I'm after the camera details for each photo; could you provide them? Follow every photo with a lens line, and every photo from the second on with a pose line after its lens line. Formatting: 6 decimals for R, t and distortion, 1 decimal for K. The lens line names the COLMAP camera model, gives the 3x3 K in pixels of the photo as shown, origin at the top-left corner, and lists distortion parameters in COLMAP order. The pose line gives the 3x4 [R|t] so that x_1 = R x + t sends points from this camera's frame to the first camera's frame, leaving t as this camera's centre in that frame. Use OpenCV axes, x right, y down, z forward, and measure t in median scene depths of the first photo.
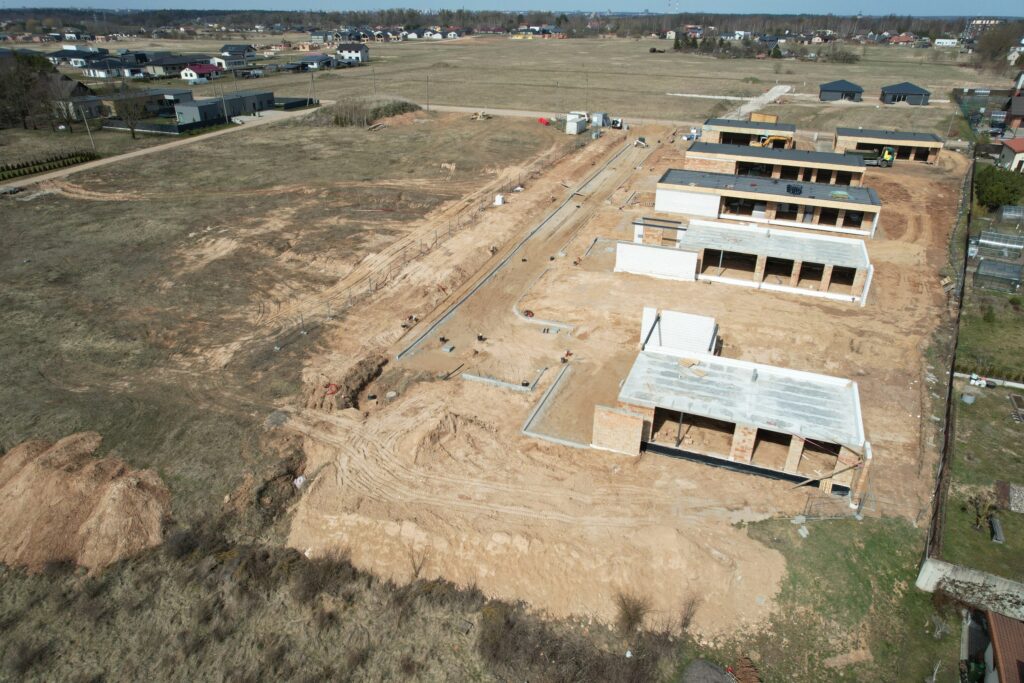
lens RADIAL K [[652.4, 0, 512.0], [0, 652.4, 341.5], [0, 0, 1]] dist [-0.070363, 0.062716]
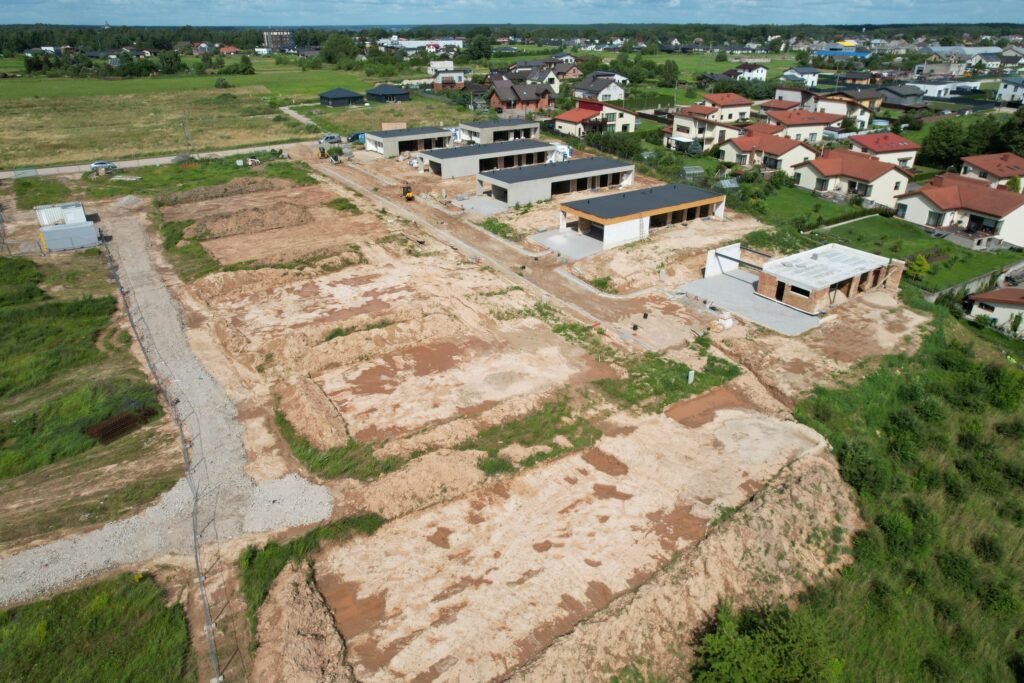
lens RADIAL K [[658.0, 0, 512.0], [0, 658.0, 341.5], [0, 0, 1]] dist [-0.078558, 0.066545]
pose [[0.550378, -0.372927, 0.747001, -0.411785], [0.383435, 0.907669, 0.170628, -0.098817], [-0.741661, 0.192516, 0.642554, 0.151478]]
